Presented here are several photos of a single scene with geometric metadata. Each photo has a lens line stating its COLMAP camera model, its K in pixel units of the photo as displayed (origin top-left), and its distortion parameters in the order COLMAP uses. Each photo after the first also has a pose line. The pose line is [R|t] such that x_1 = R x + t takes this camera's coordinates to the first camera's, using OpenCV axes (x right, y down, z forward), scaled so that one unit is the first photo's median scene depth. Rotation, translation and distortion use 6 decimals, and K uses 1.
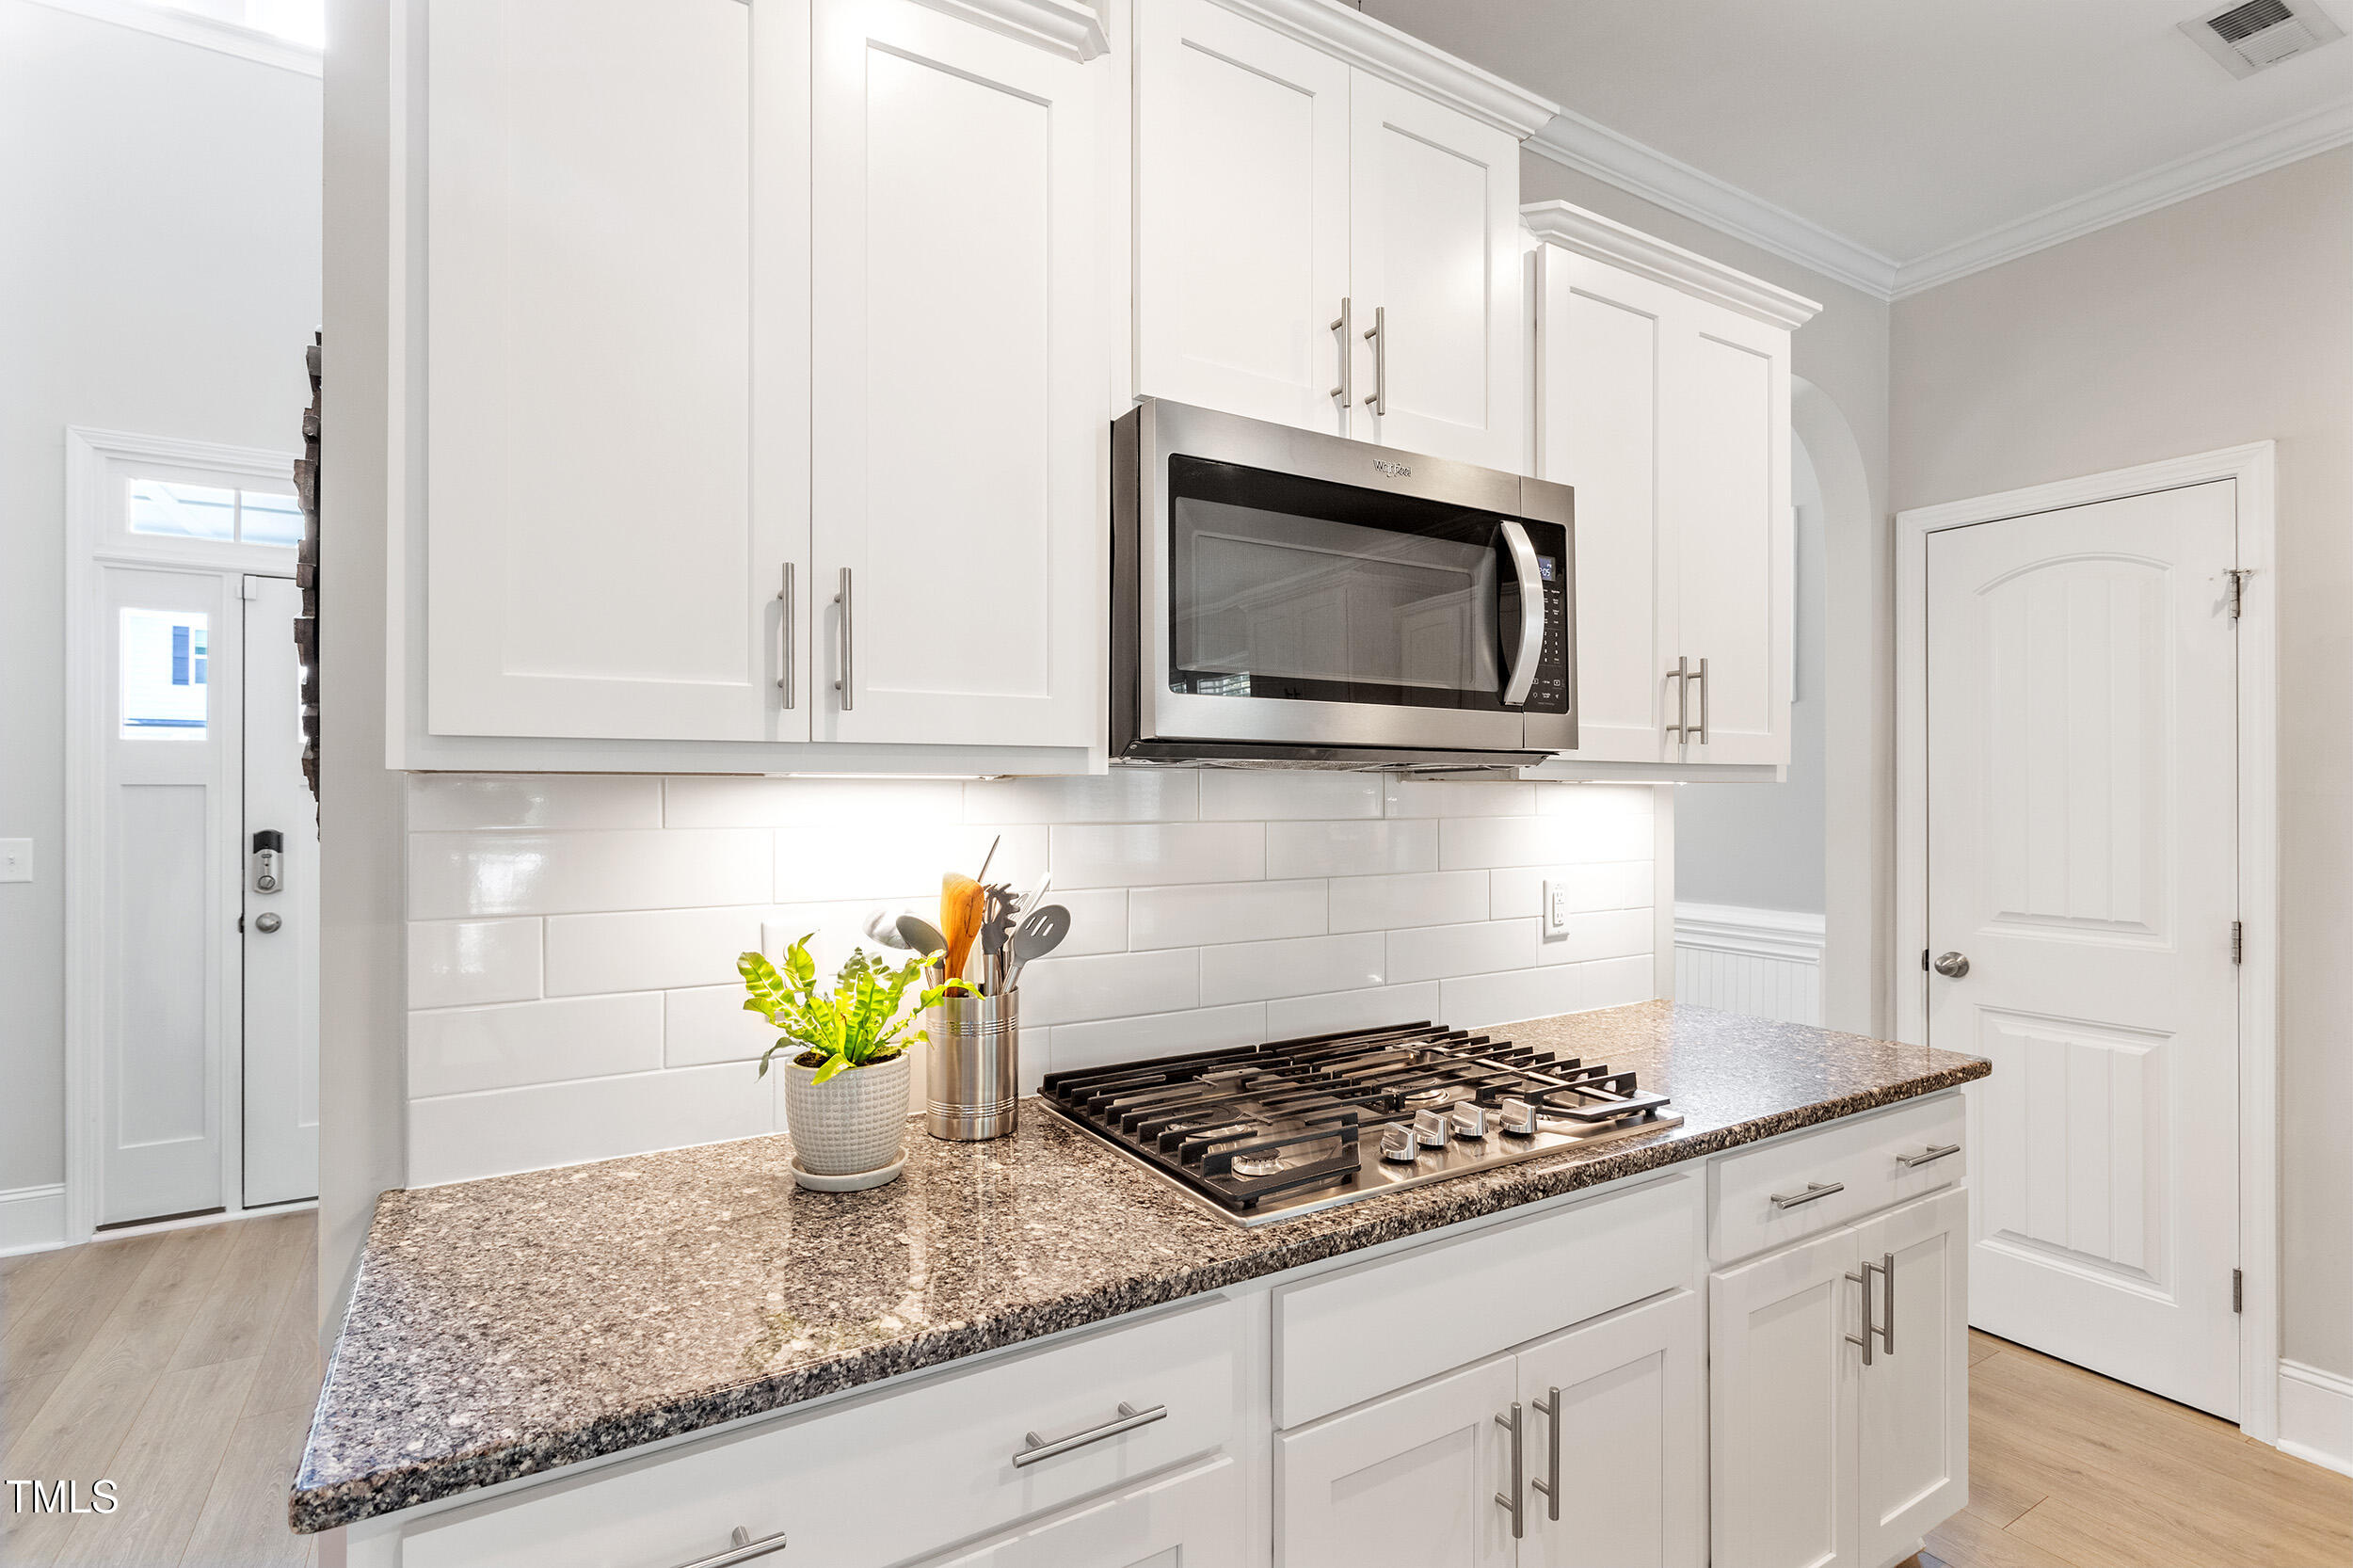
lens RADIAL K [[1108.7, 0, 1175.4], [0, 1108.7, 779.3], [0, 0, 1]] dist [-0.000312, -0.000101]
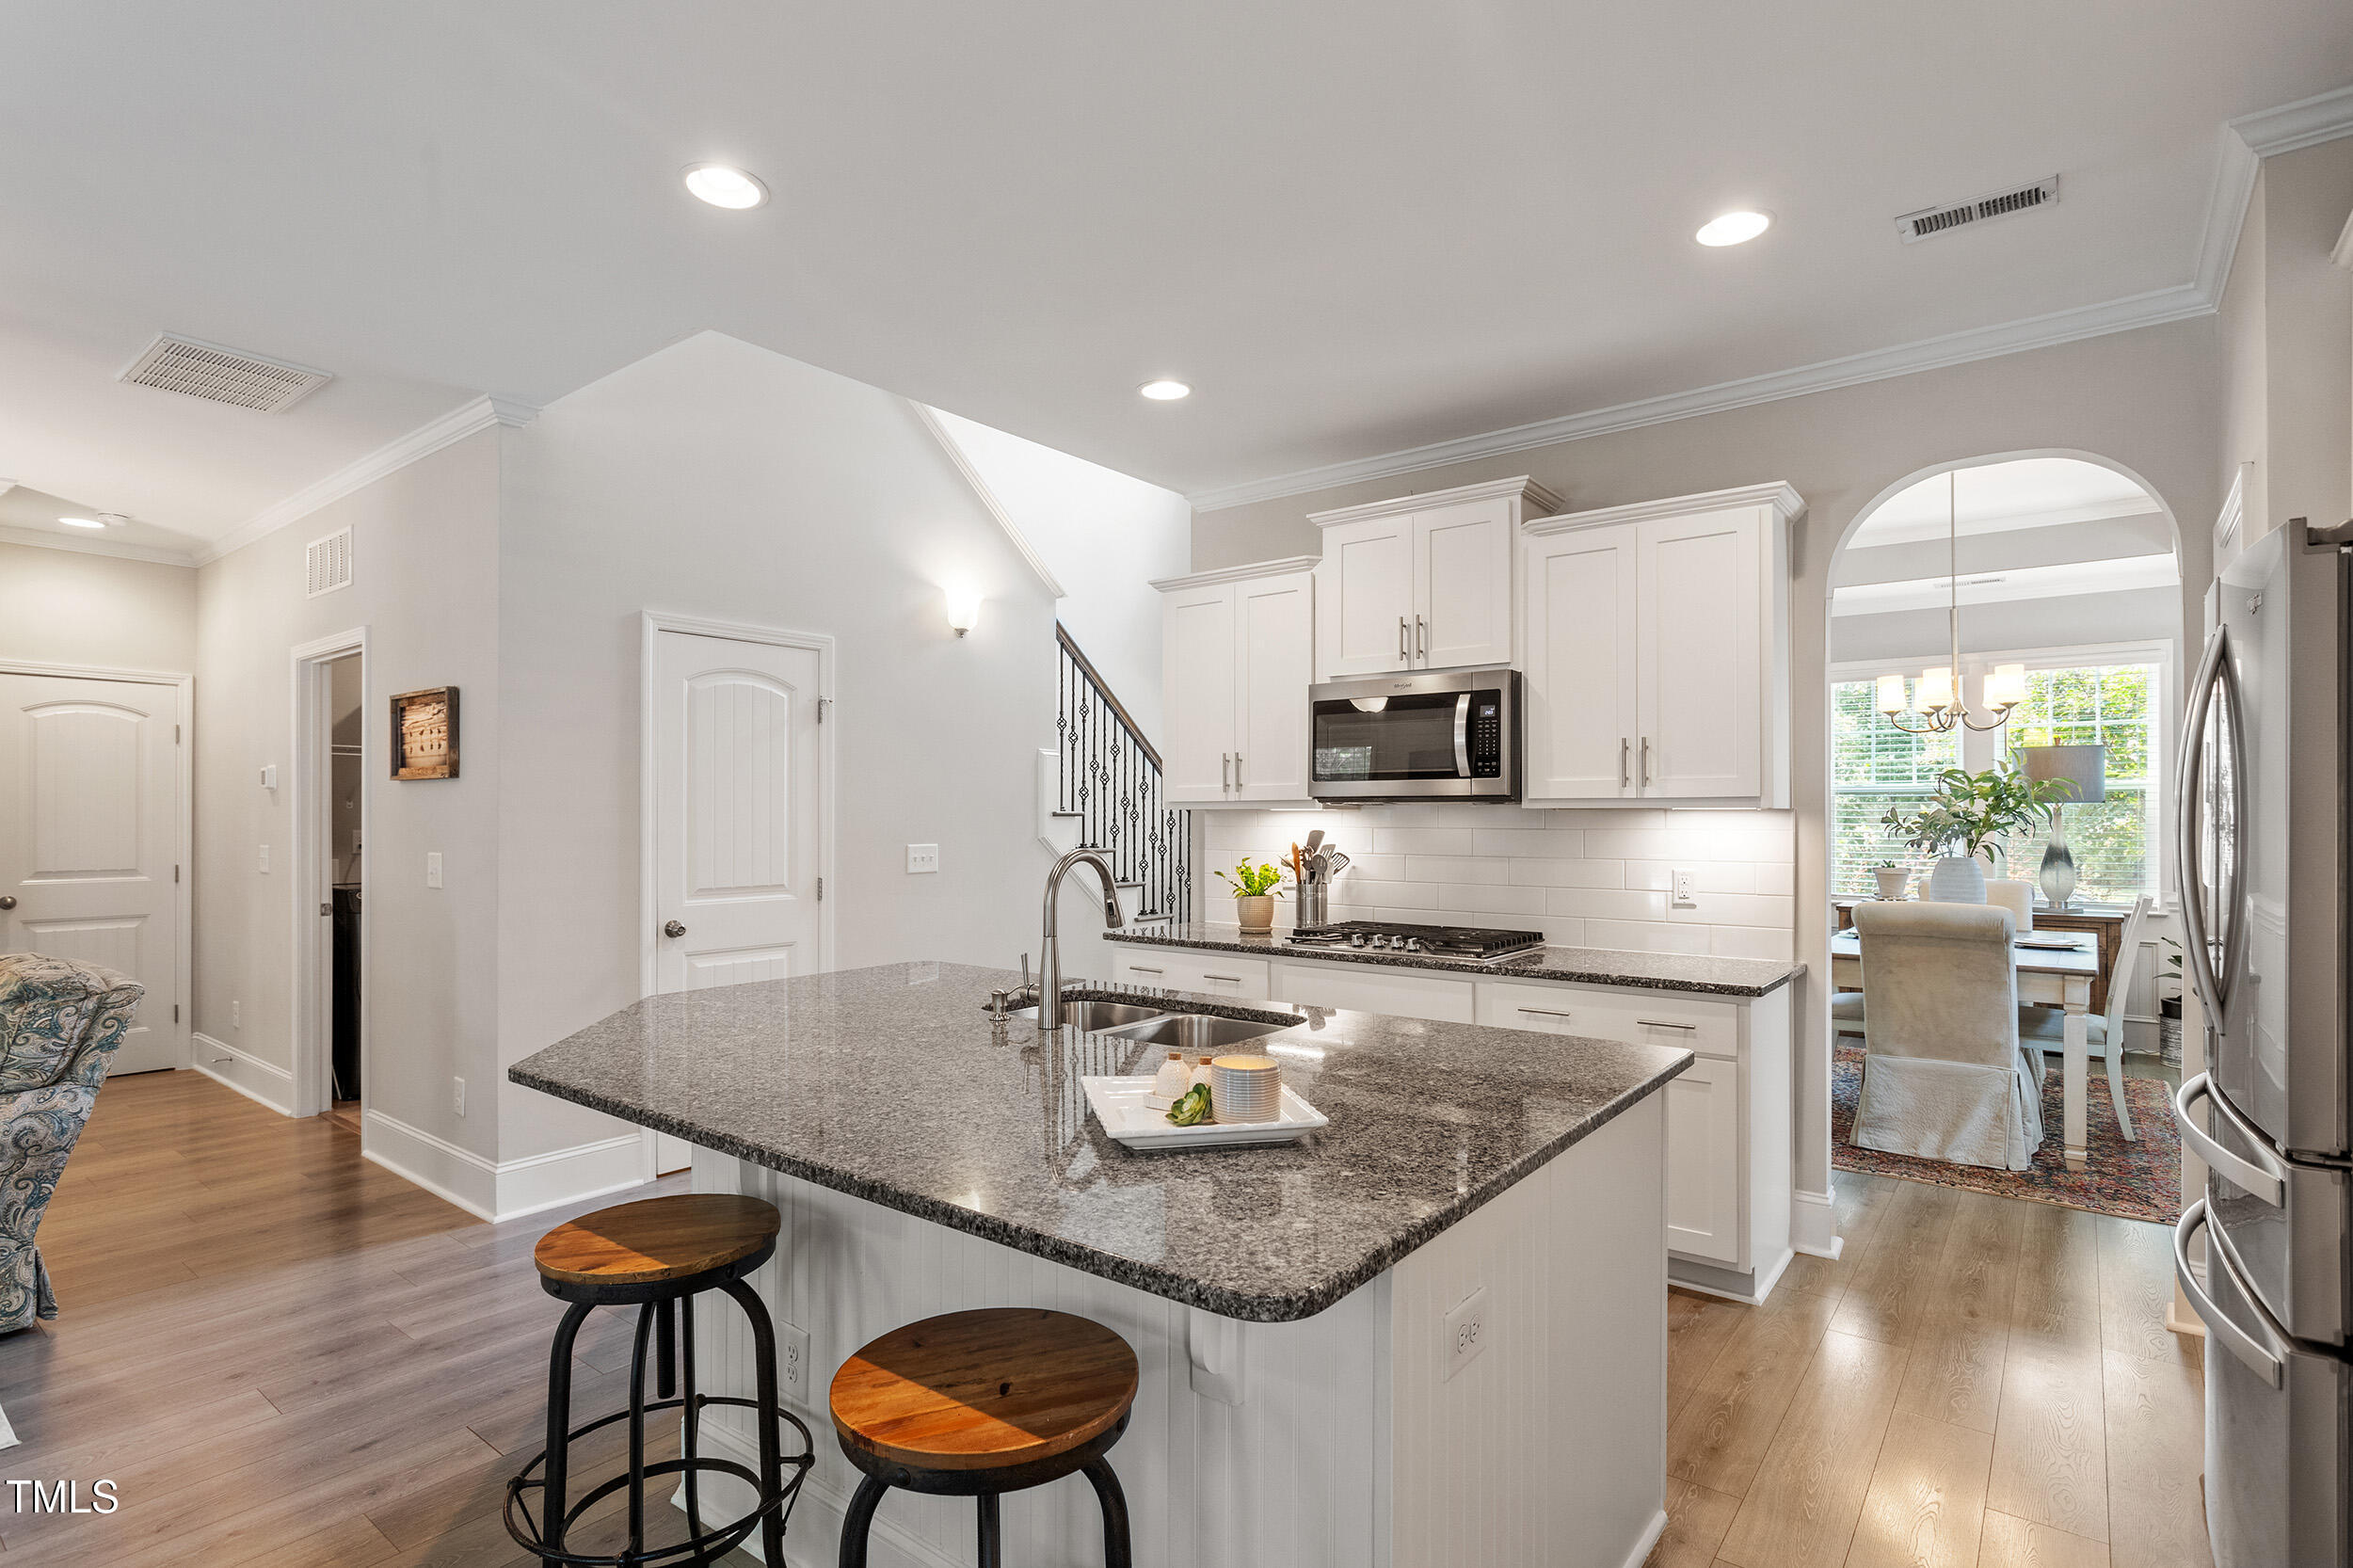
lens RADIAL K [[1177.6, 0, 1171.0], [0, 1177.6, 797.8], [0, 0, 1]] dist [-0.002031, -0.000267]
pose [[0.341594, -0.012044, -0.939770, 2.602519], [0.010860, 0.999902, -0.008867, -0.006504], [0.939785, -0.007177, 0.341692, -0.407719]]
